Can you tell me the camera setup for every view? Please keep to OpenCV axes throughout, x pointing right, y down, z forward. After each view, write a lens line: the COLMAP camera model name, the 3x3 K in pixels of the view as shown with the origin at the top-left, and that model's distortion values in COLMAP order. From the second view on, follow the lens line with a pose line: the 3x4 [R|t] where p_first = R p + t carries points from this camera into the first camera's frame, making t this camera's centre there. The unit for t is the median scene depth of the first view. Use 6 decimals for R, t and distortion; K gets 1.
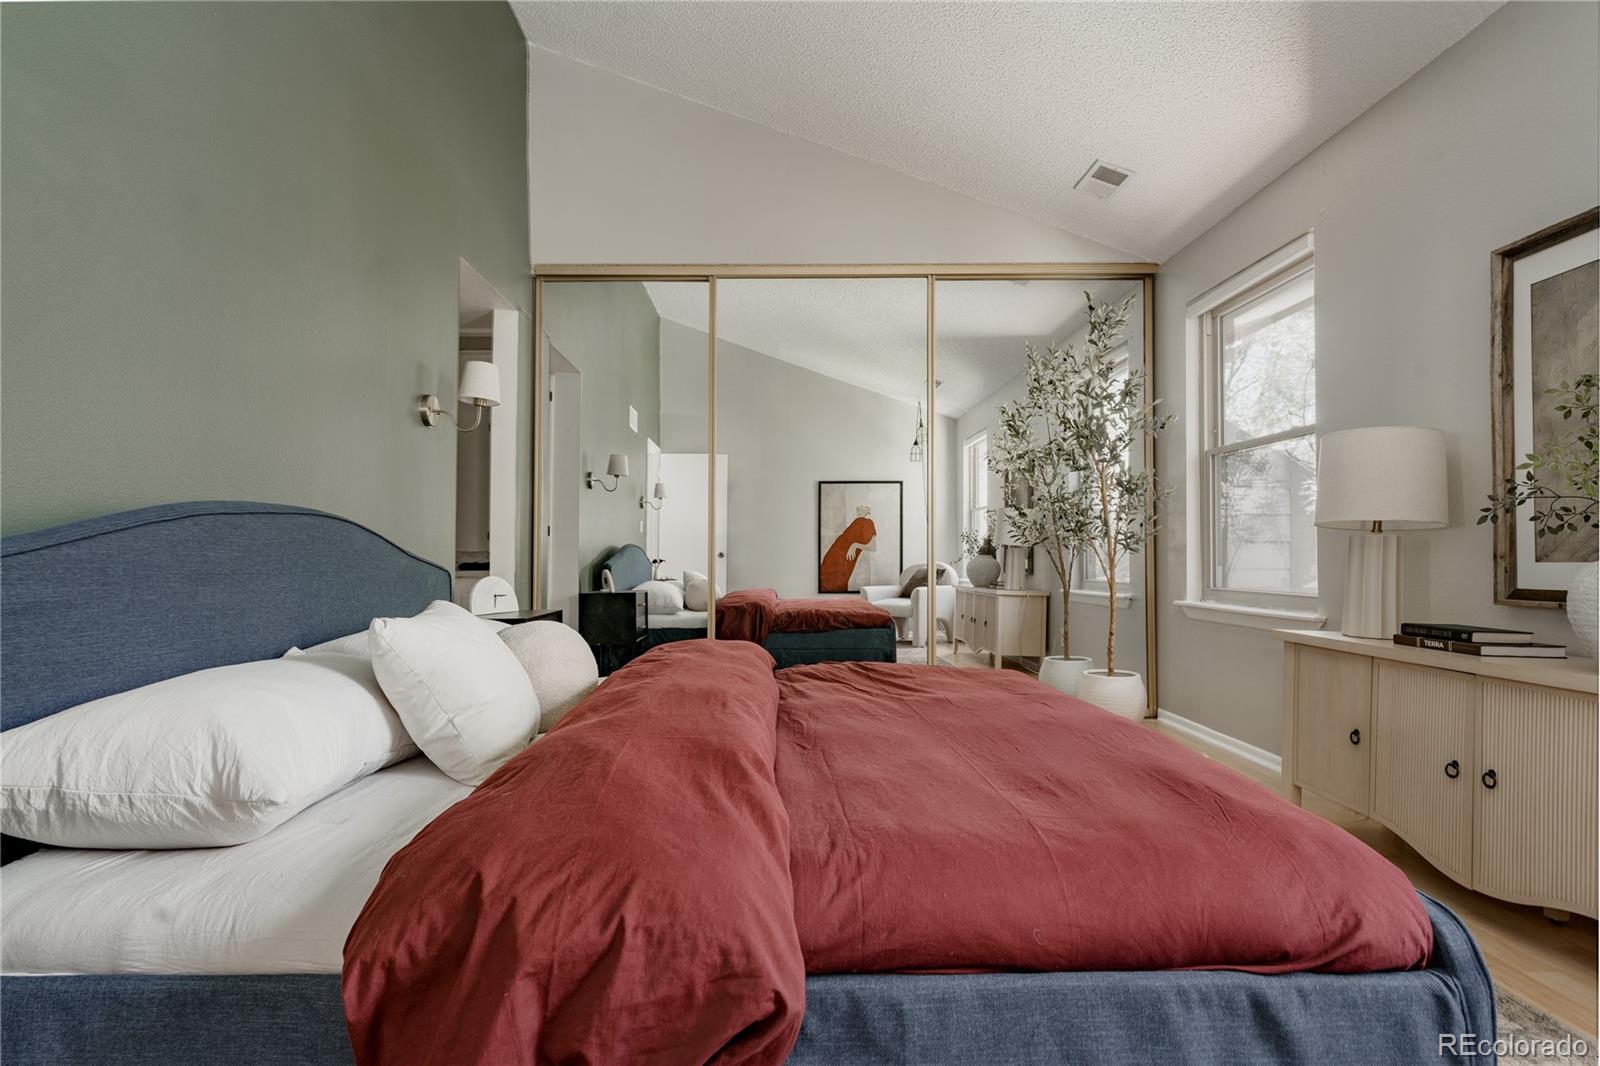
lens RADIAL K [[785.8, 0, 795.6], [0, 785.8, 540.1], [0, 0, 1]] dist [-0.004065, 0.000498]
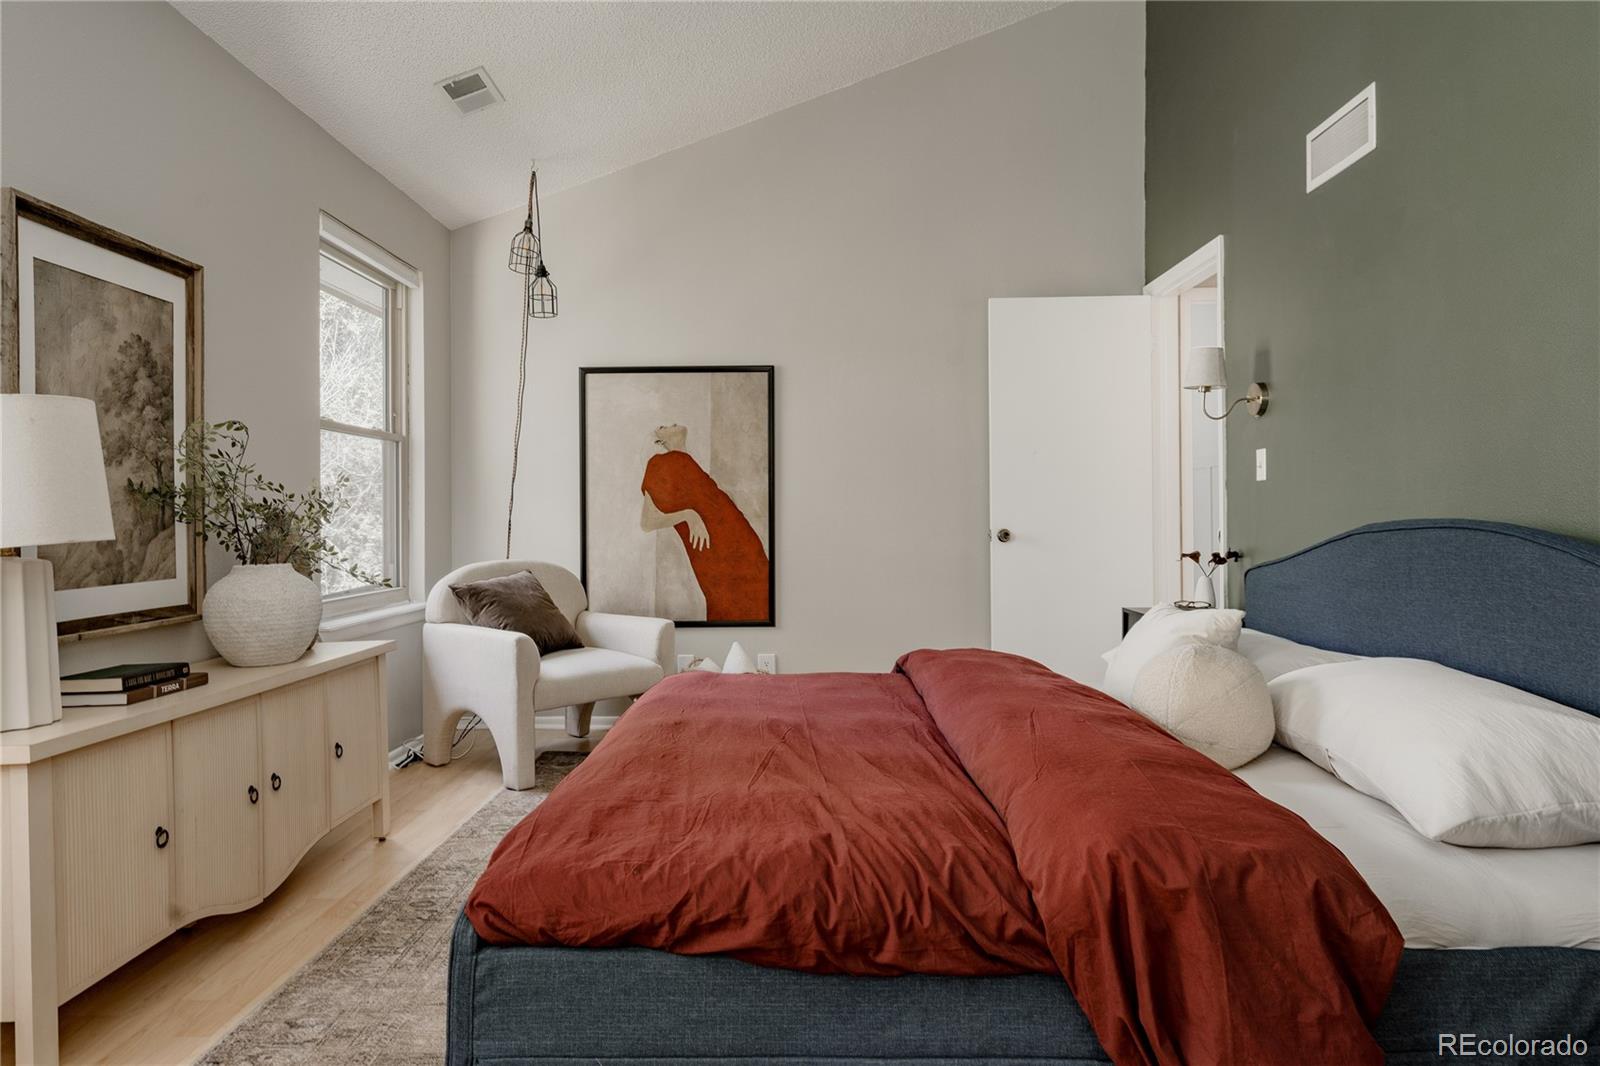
lens RADIAL K [[1013.9, 0, 803.8], [0, 1013.9, 537.0], [0, 0, 1]] dist [0.000632, 0.000123]
pose [[-0.999847, 0.007665, 0.015737, 0.112186], [0.007543, 0.999941, -0.007792, -0.016595], [-0.015795, -0.007672, -0.999846, 2.104549]]
